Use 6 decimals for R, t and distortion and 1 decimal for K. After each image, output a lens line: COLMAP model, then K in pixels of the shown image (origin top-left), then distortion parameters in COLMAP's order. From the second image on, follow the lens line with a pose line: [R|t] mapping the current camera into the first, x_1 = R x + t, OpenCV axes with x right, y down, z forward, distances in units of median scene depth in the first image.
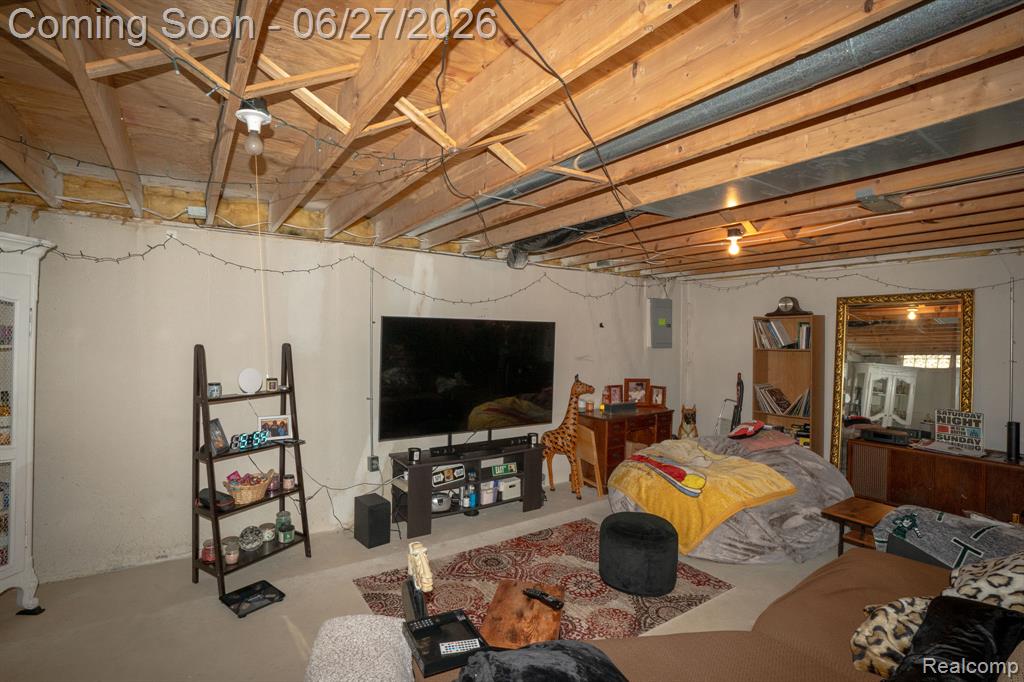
lens RADIAL K [[486.1, 0, 512.0], [0, 486.1, 341.0], [0, 0, 1]] dist [-0.077073, 0.029737]
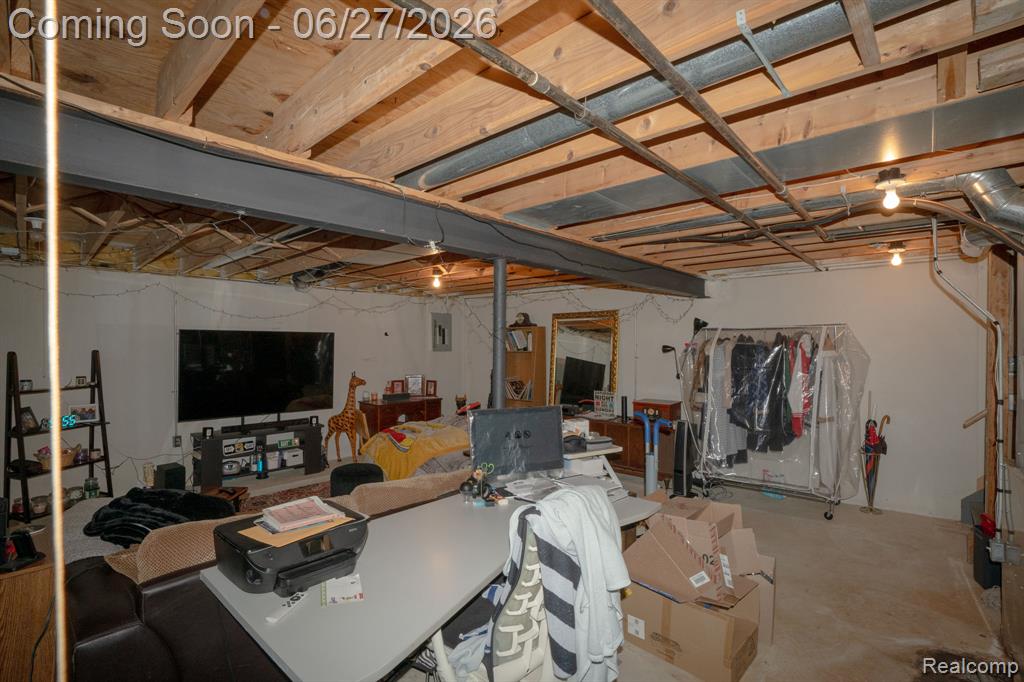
lens RADIAL K [[486.7, 0, 519.1], [0, 486.7, 342.5], [0, 0, 1]] dist [-0.047264, 0.019512]
pose [[0.979647, -0.007040, 0.200606, 0.365651], [0.008510, 0.999943, -0.006465, 0.001520], [-0.200549, 0.008040, 0.979651, -0.462281]]
